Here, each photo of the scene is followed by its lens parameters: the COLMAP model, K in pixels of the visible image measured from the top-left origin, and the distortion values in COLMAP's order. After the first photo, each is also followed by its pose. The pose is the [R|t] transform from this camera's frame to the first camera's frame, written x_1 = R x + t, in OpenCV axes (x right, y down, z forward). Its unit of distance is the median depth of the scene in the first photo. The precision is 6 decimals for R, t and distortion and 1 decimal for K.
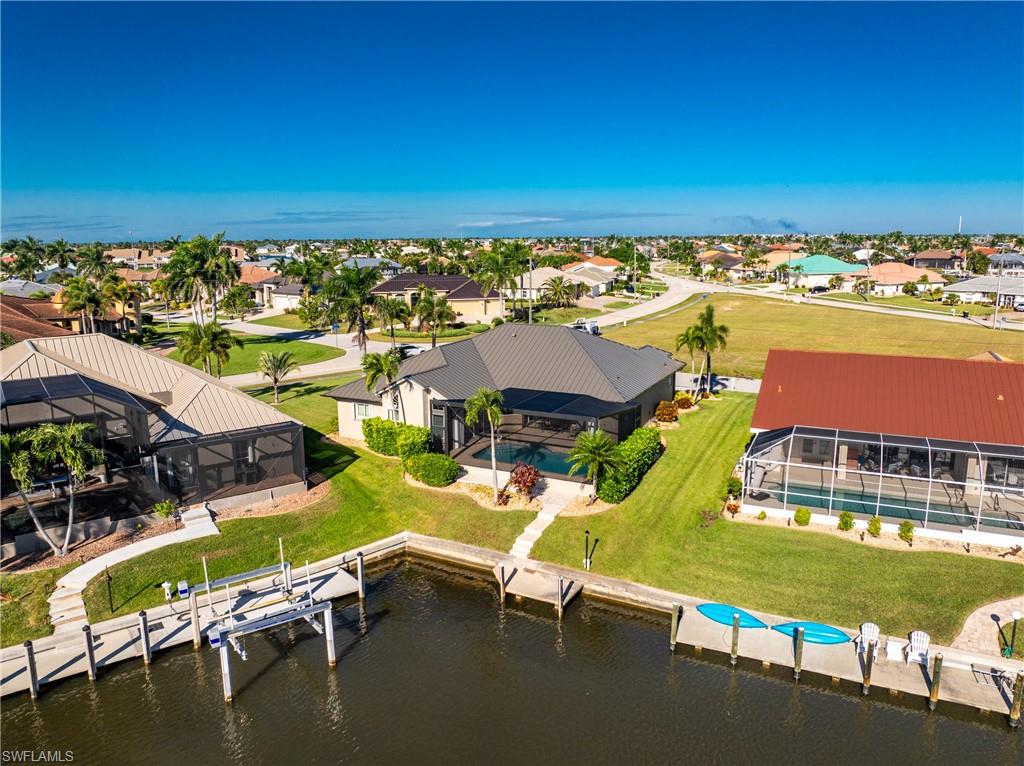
lens RADIAL K [[719.9, 0, 512.0], [0, 719.9, 383.0], [0, 0, 1]] dist [-0.039192, 0.005482]
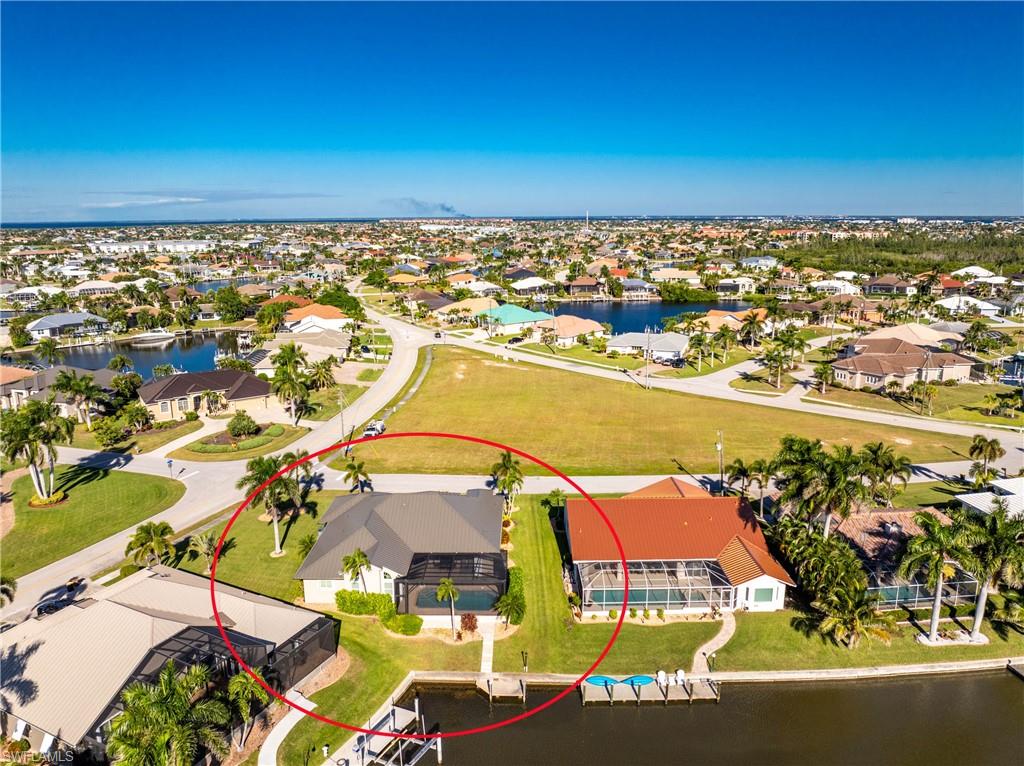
lens RADIAL K [[719.9, 0, 512.0], [0, 719.9, 383.0], [0, 0, 1]] dist [-0.039192, 0.005482]
pose [[0.897275, -0.096205, 0.430861, -0.646514], [0.085989, 0.995360, 0.043176, -0.566590], [-0.433016, -0.001691, 0.901385, -0.675172]]
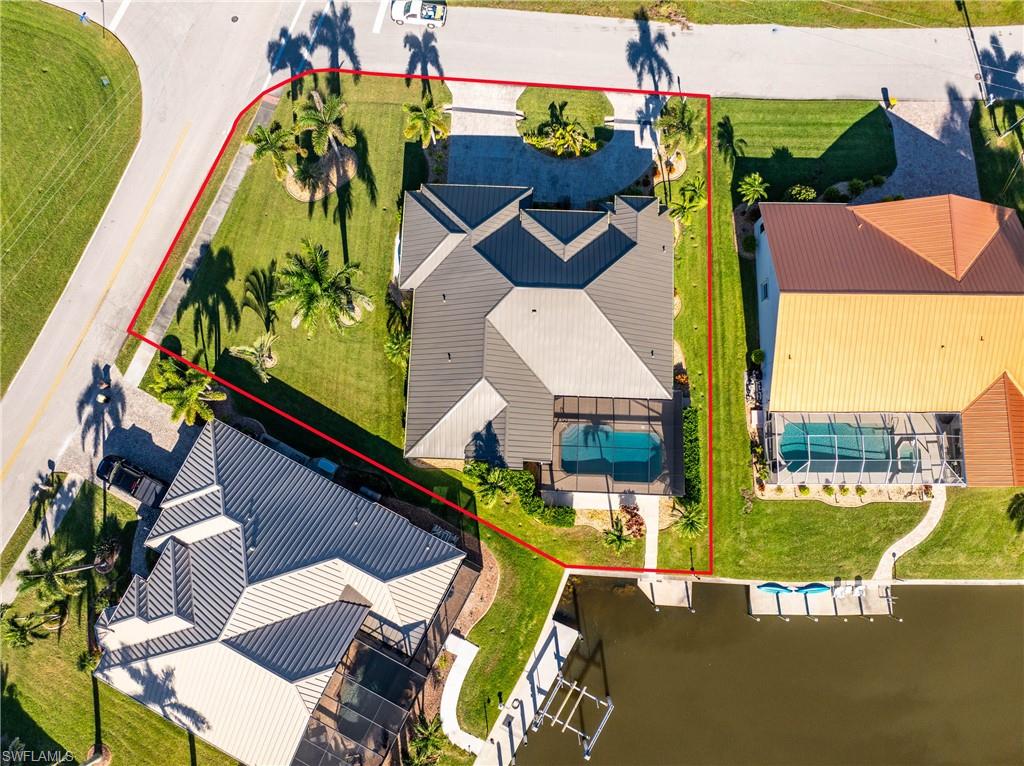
lens RADIAL K [[719.9, 0, 512.0], [0, 719.9, 383.0], [0, 0, 1]] dist [-0.039192, 0.005482]
pose [[0.904517, -0.422451, 0.058171, -0.189070], [0.086280, 0.314888, 0.945199, -1.501046], [-0.417617, -0.849930, 0.321271, 0.970250]]
